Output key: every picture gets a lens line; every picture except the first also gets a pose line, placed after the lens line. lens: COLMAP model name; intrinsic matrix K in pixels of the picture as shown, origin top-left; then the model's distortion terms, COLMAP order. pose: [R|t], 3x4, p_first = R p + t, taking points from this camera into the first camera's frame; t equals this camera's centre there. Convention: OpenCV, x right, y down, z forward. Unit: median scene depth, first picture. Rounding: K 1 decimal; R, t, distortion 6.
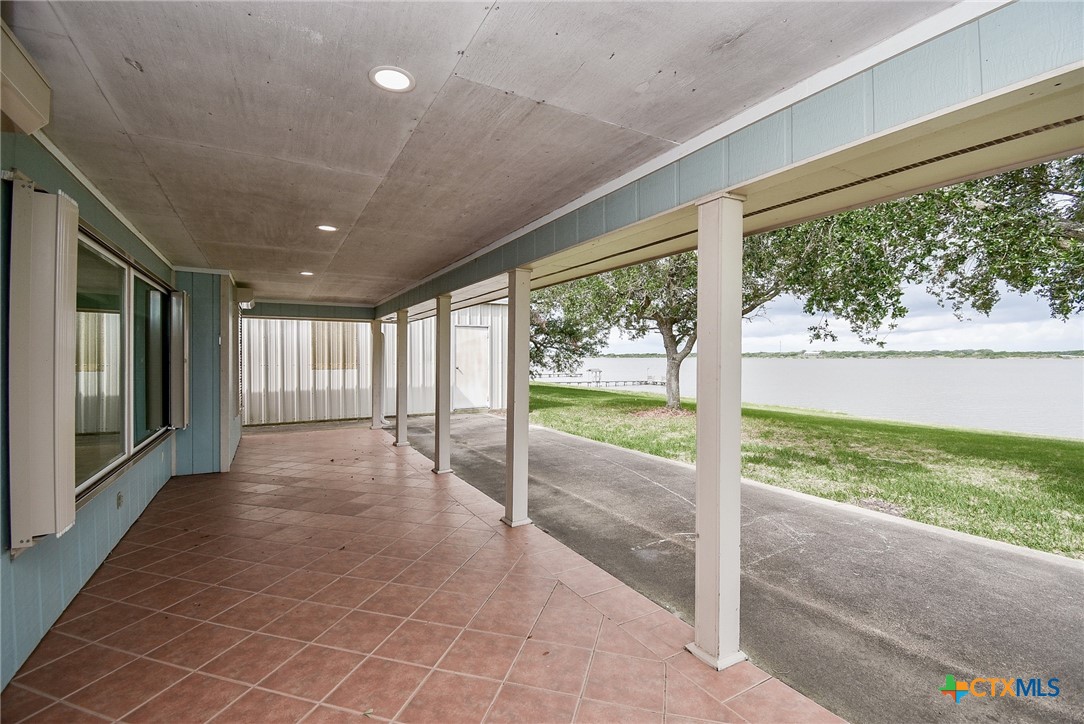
lens RADIAL K [[480.6, 0, 537.0], [0, 480.6, 362.7], [0, 0, 1]] dist [0.004055, -0.014184]
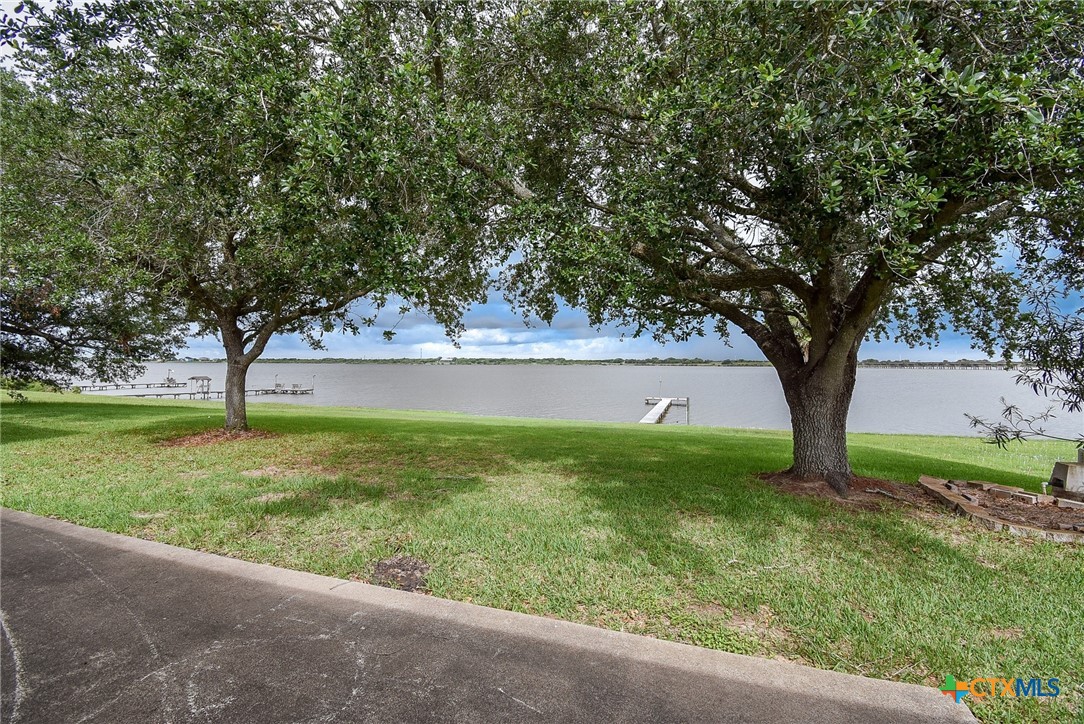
lens RADIAL K [[480.6, 0, 537.1], [0, 480.6, 361.6], [0, 0, 1]] dist [0.004055, -0.014184]
pose [[0.763360, 0.007044, 0.645935, 0.084884], [0.002524, 0.999900, -0.013887, 0.001231], [-0.645969, 0.012231, 0.763266, 0.068649]]
